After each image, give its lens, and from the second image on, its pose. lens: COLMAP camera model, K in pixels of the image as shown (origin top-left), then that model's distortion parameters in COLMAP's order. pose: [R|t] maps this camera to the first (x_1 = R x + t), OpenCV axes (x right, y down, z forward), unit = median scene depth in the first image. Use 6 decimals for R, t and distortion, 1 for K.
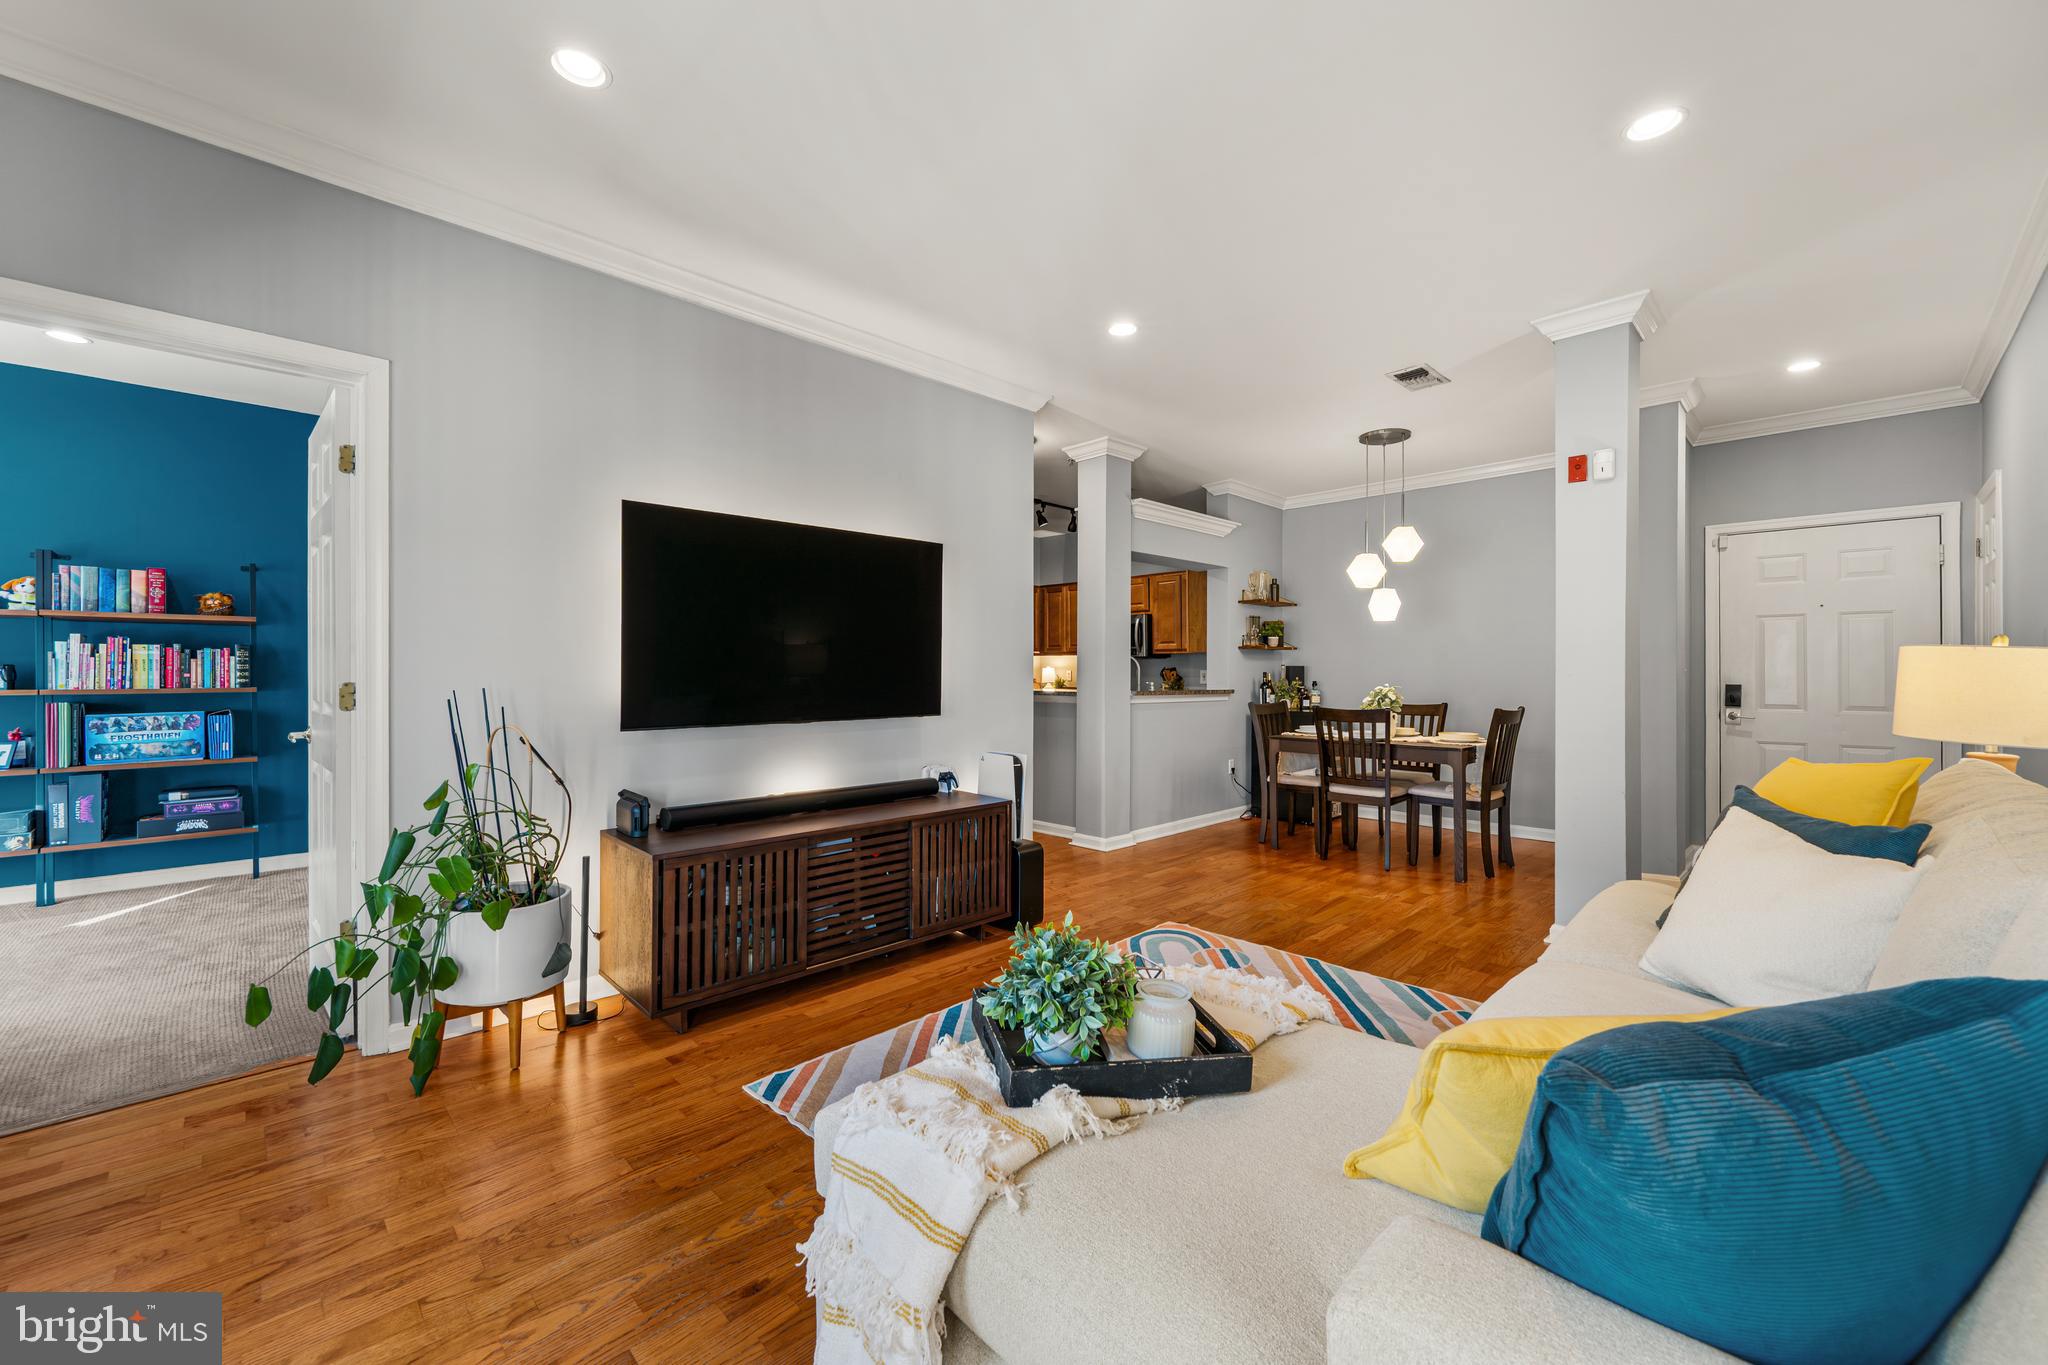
lens RADIAL K [[812.2, 0, 1043.9], [0, 812.2, 669.0], [0, 0, 1]] dist [0.001423, -0.000085]
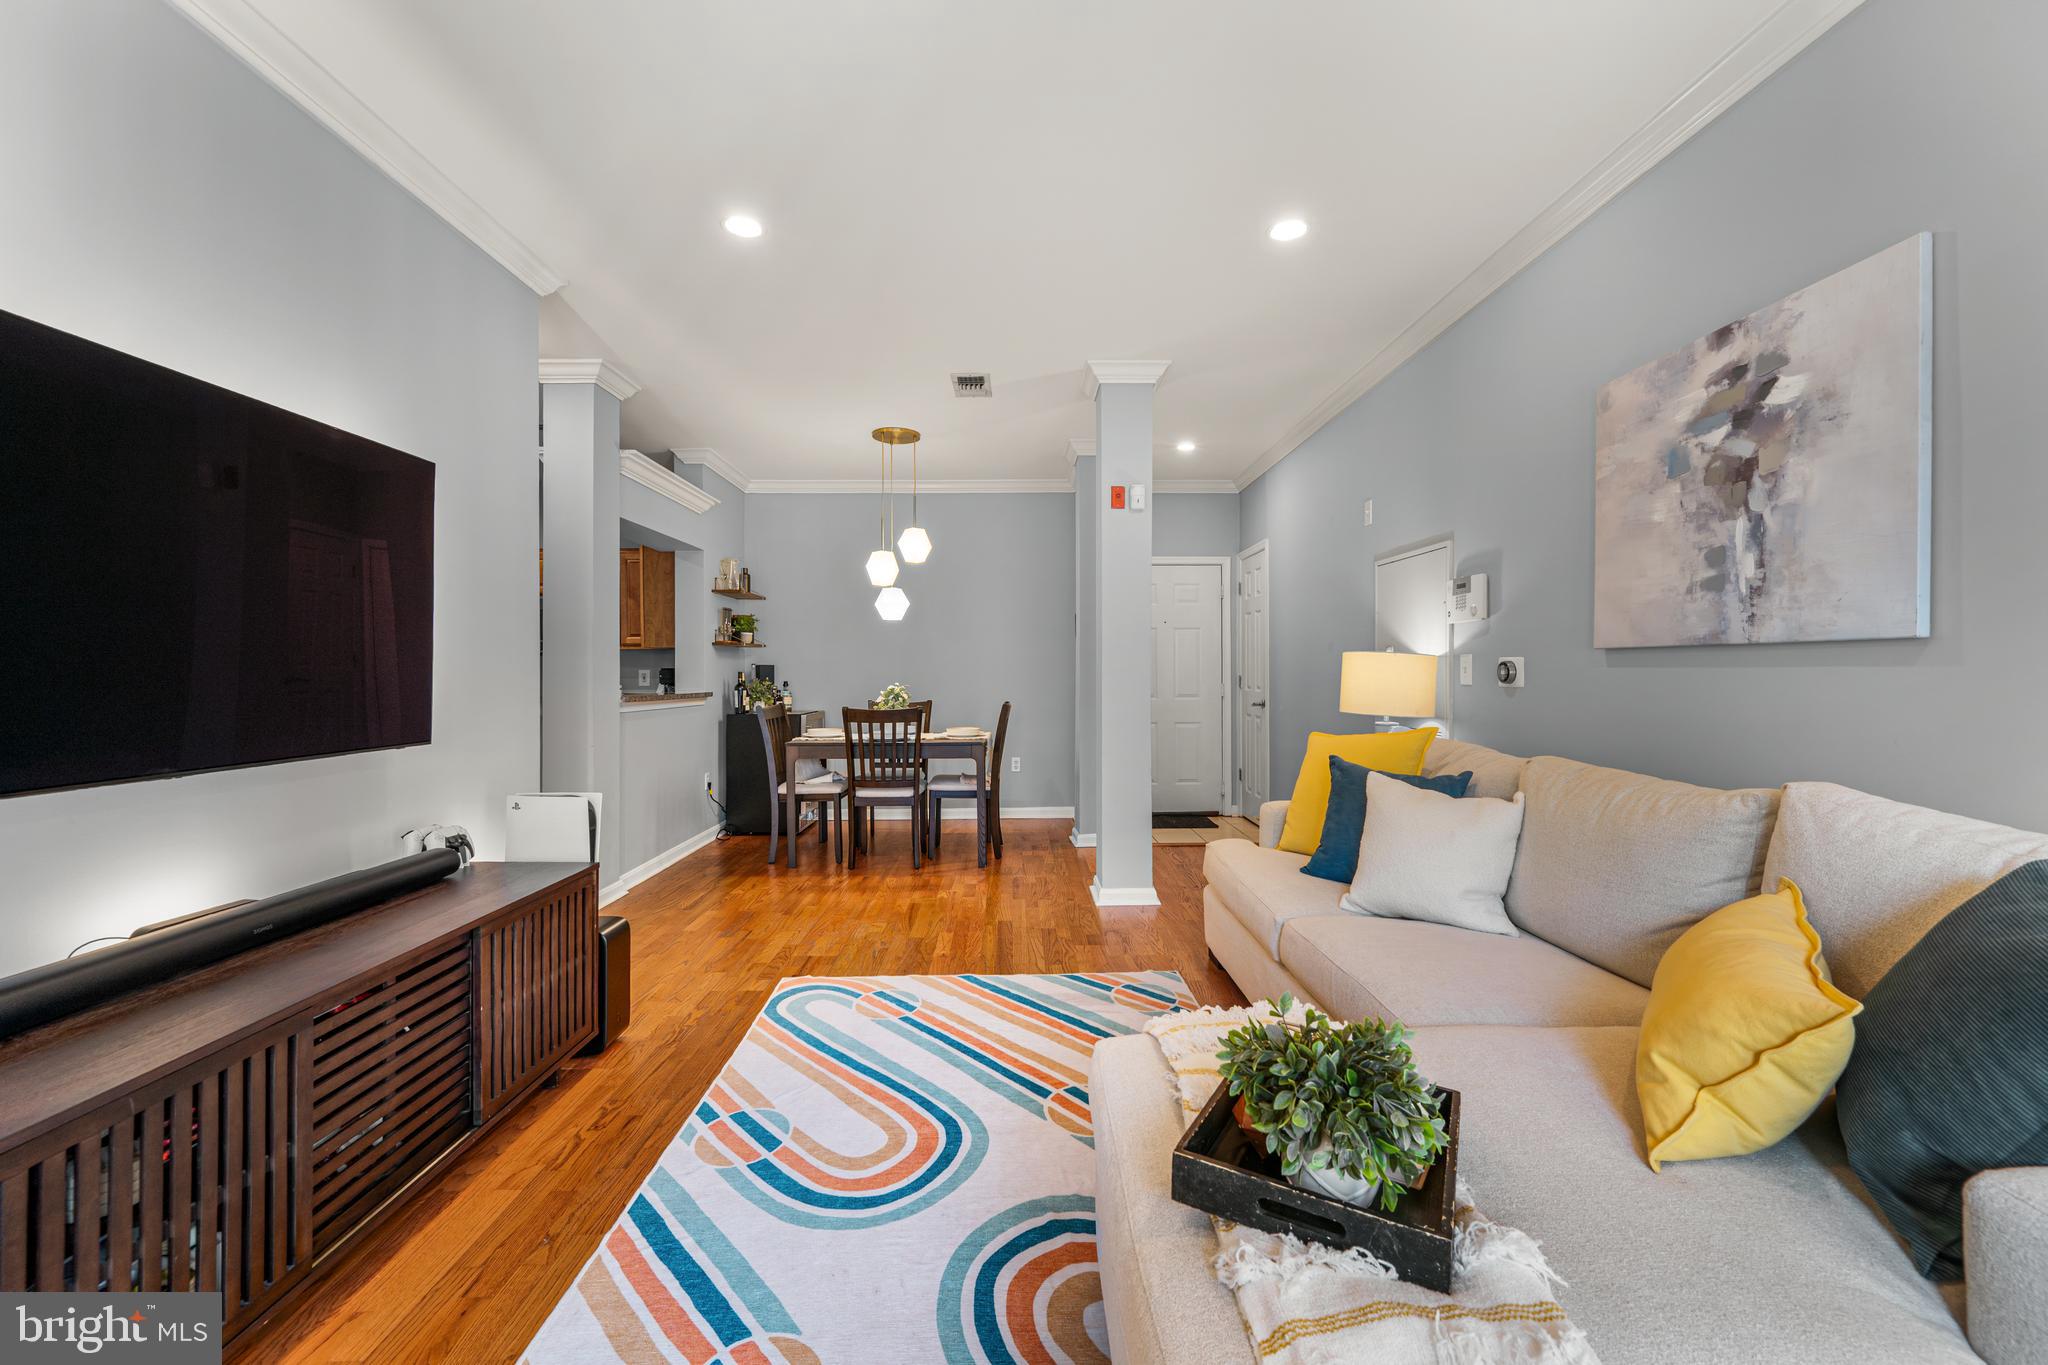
lens RADIAL K [[812.2, 0, 1035.2], [0, 812.2, 677.7], [0, 0, 1]] dist [0.001423, -0.000085]
pose [[0.699462, -0.008801, 0.714616, -0.296115], [0.000293, 0.999928, 0.012028, -0.000567], [-0.714670, -0.008204, 0.699414, 0.294900]]
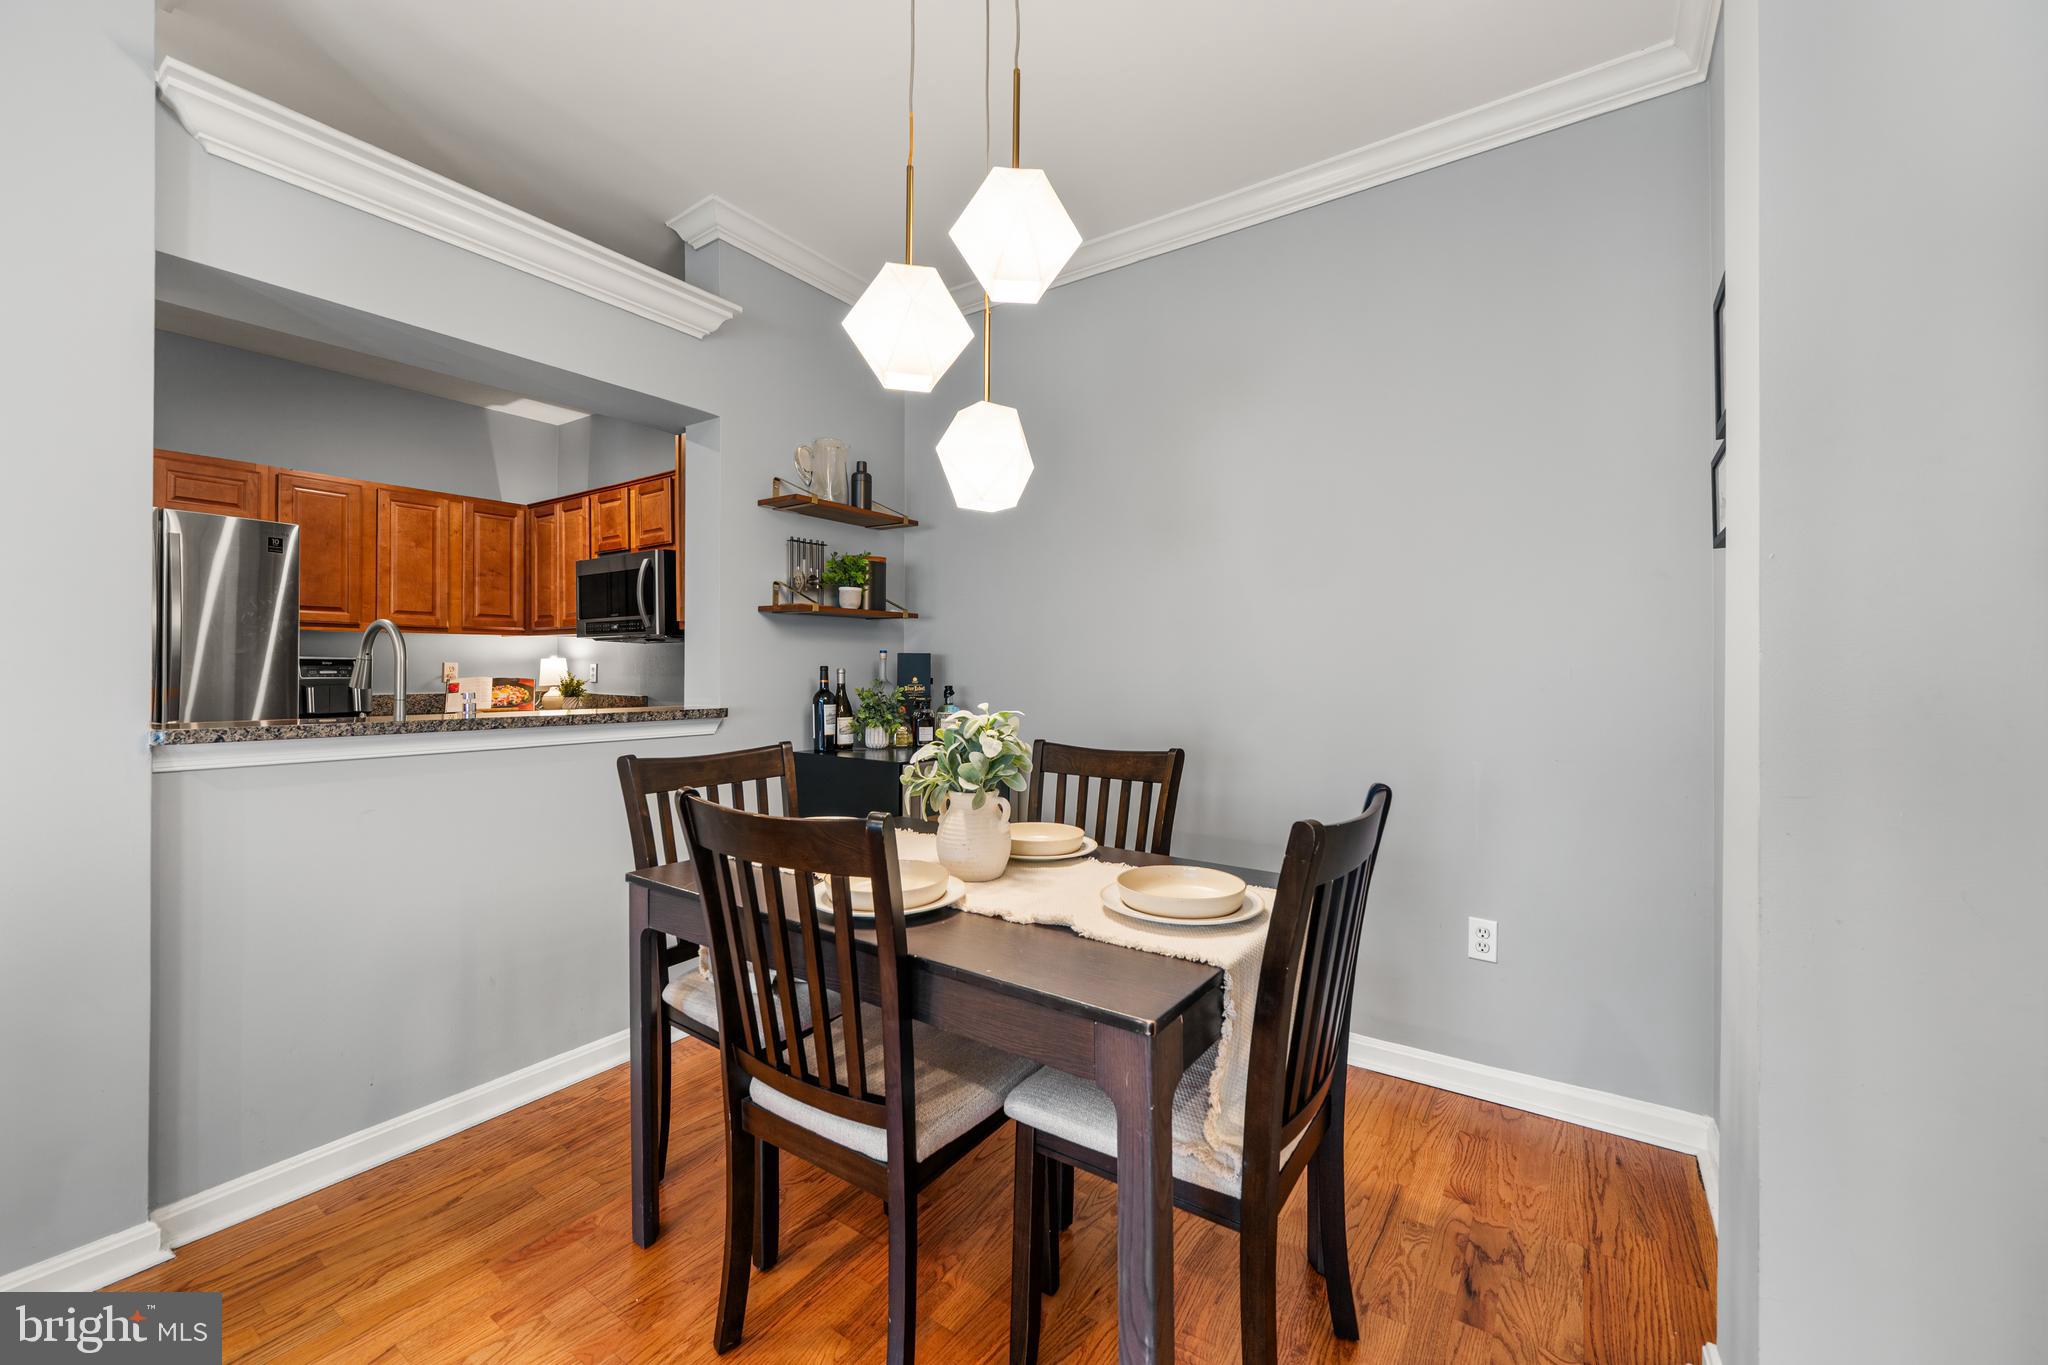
lens RADIAL K [[812.2, 0, 1021.7], [0, 812.2, 662.7], [0, 0, 1]] dist [0.001423, -0.000085]
pose [[0.987094, 0.000735, 0.160139, 0.648347], [-0.000516, 0.999999, -0.001410, 0.005250], [-0.160140, 0.001309, 0.987093, 1.153759]]
